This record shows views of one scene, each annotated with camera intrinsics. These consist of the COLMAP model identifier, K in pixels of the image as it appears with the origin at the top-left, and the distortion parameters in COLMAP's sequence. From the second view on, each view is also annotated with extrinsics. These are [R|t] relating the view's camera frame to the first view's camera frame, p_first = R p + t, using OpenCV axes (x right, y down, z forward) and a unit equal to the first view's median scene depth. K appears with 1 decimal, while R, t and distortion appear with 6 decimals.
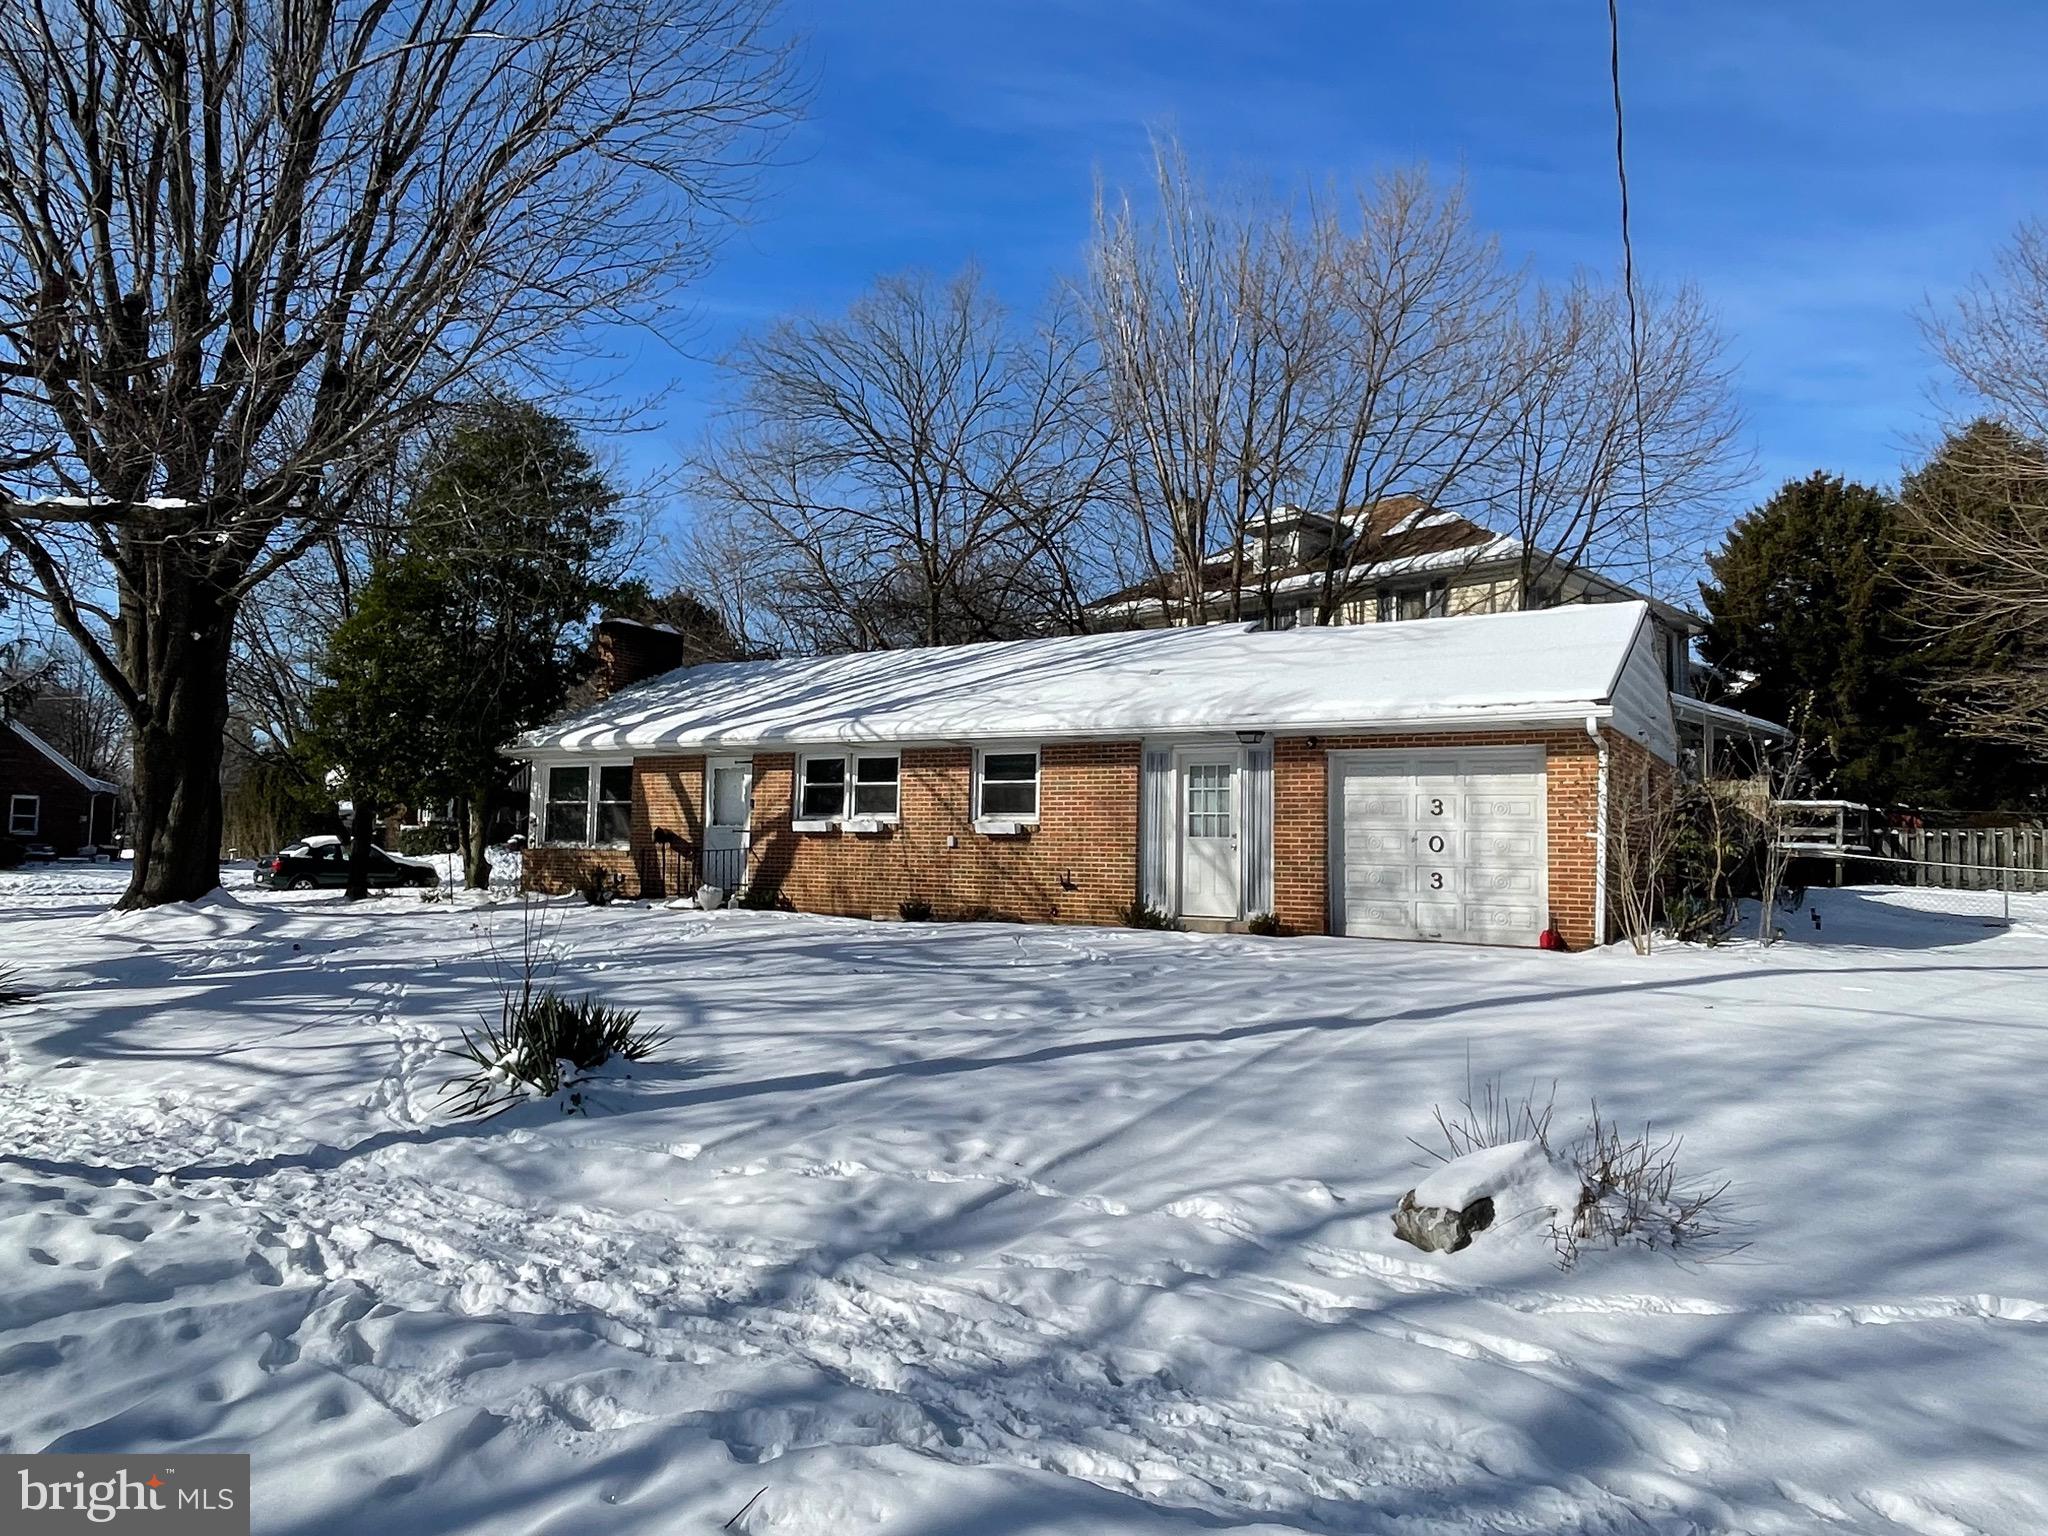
lens RADIAL K [[1309.7, 0, 1026.1], [0, 1309.7, 772.5], [0, 0, 1]] dist [0.006279, -0.001135]
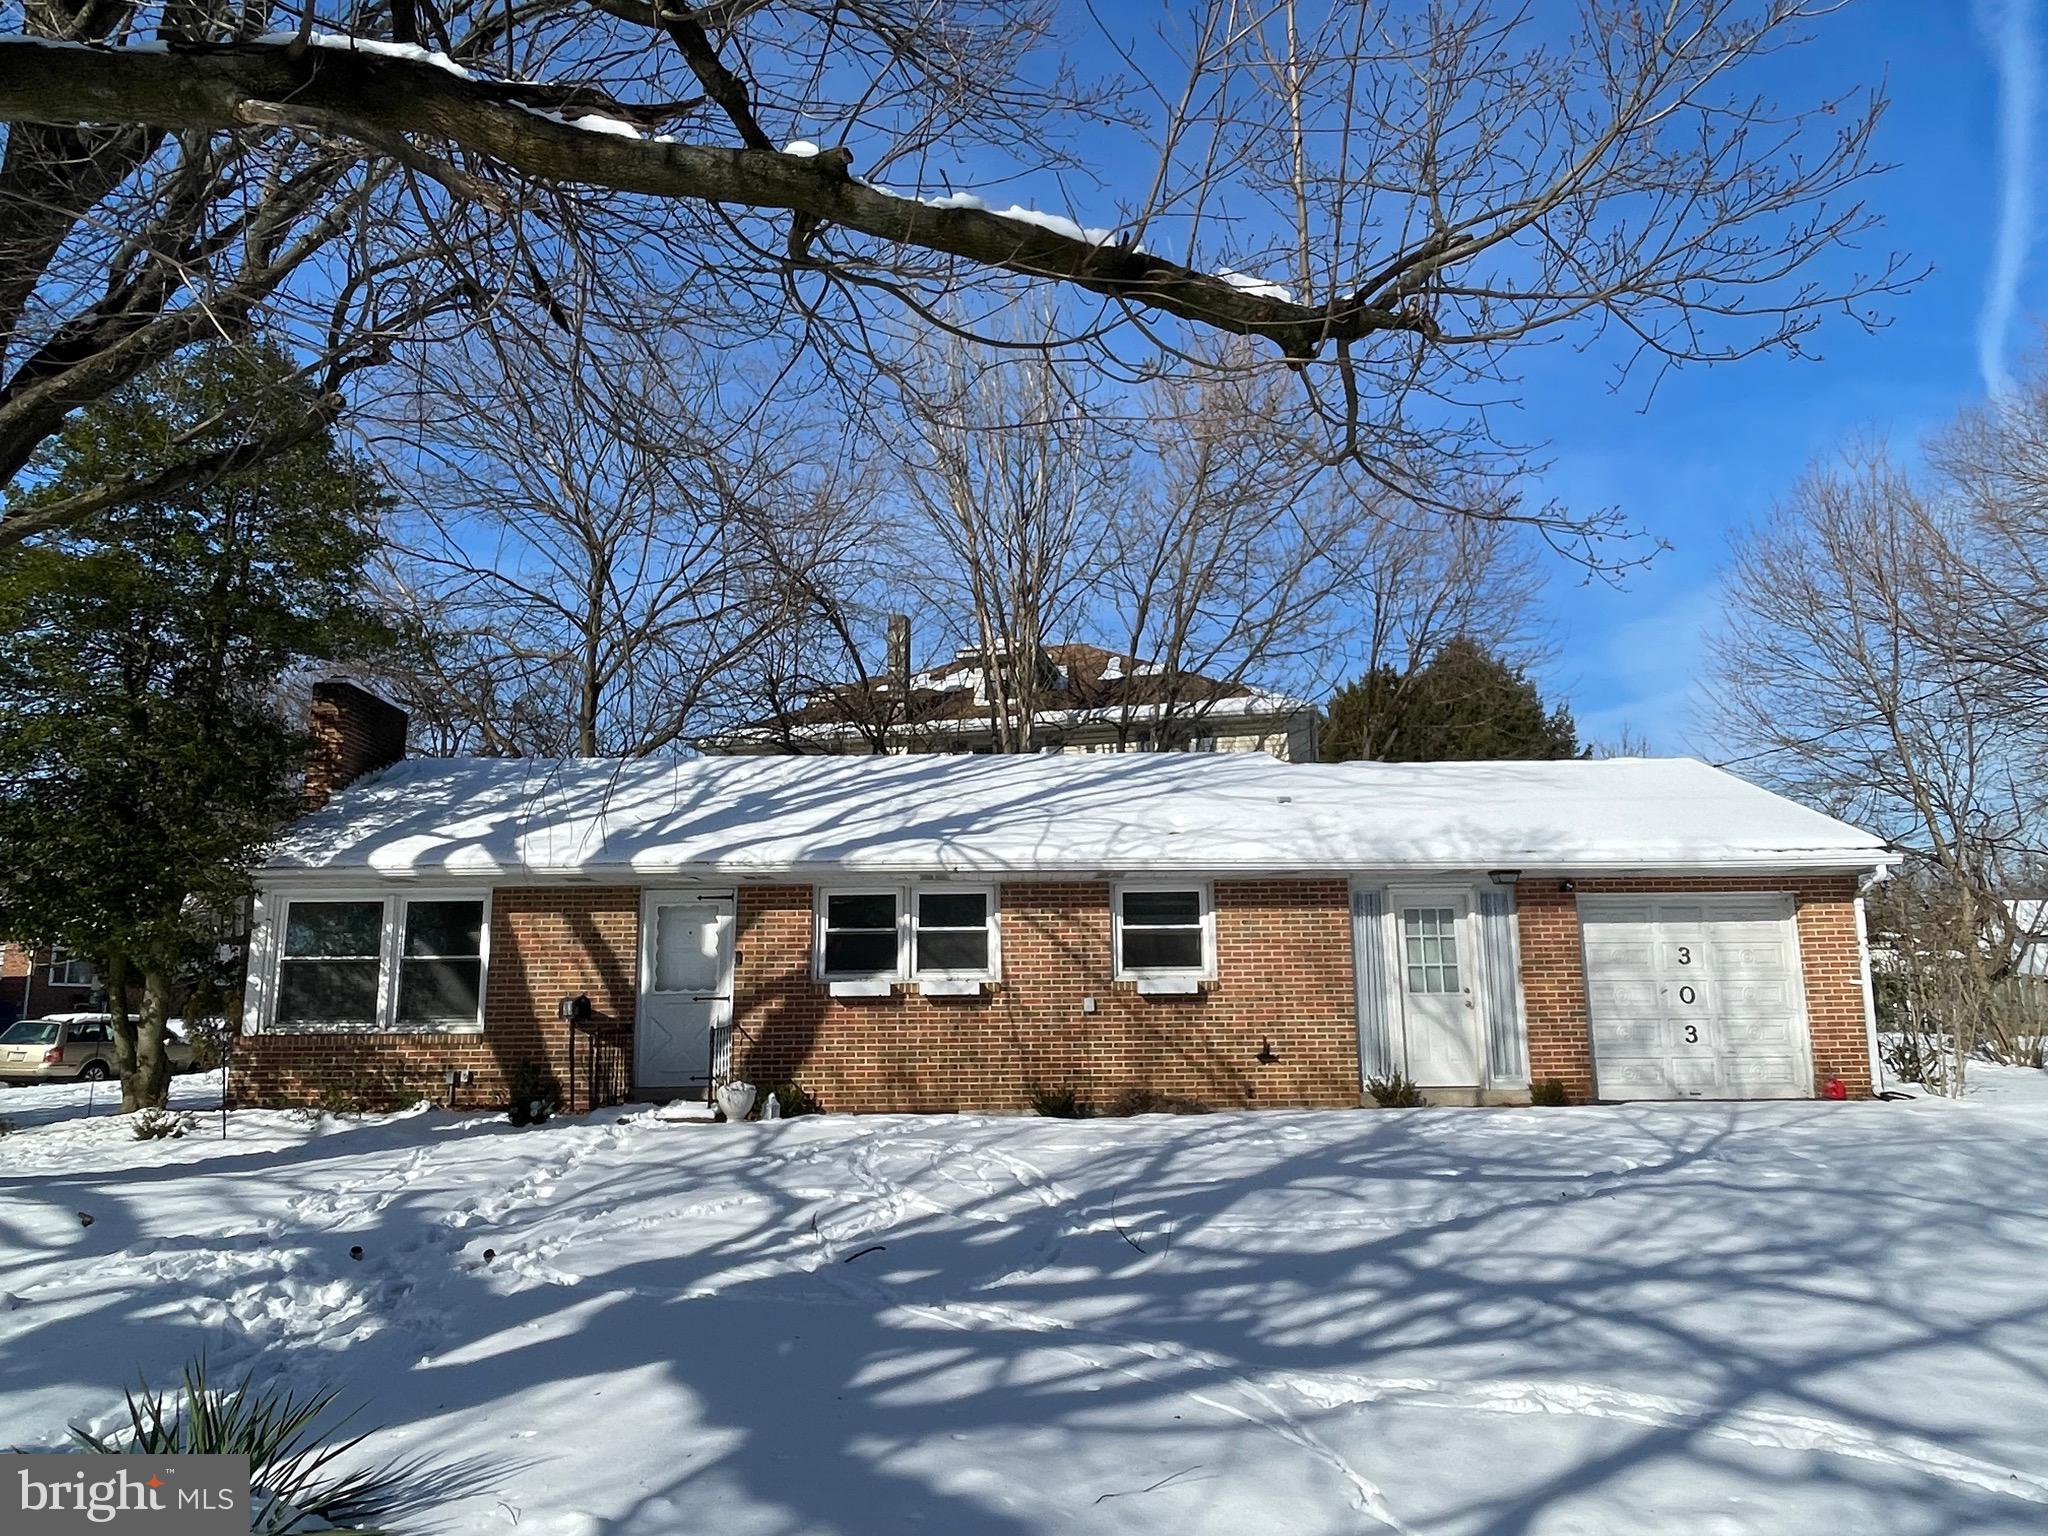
lens RADIAL K [[1309.7, 0, 1023.2], [0, 1309.7, 760.1], [0, 0, 1]] dist [0.006279, -0.001135]
pose [[0.851413, 0.071868, 0.519549, -0.493227], [-0.006220, 0.991882, -0.127011, 0.008059], [-0.524459, 0.104907, 0.844948, 0.354680]]
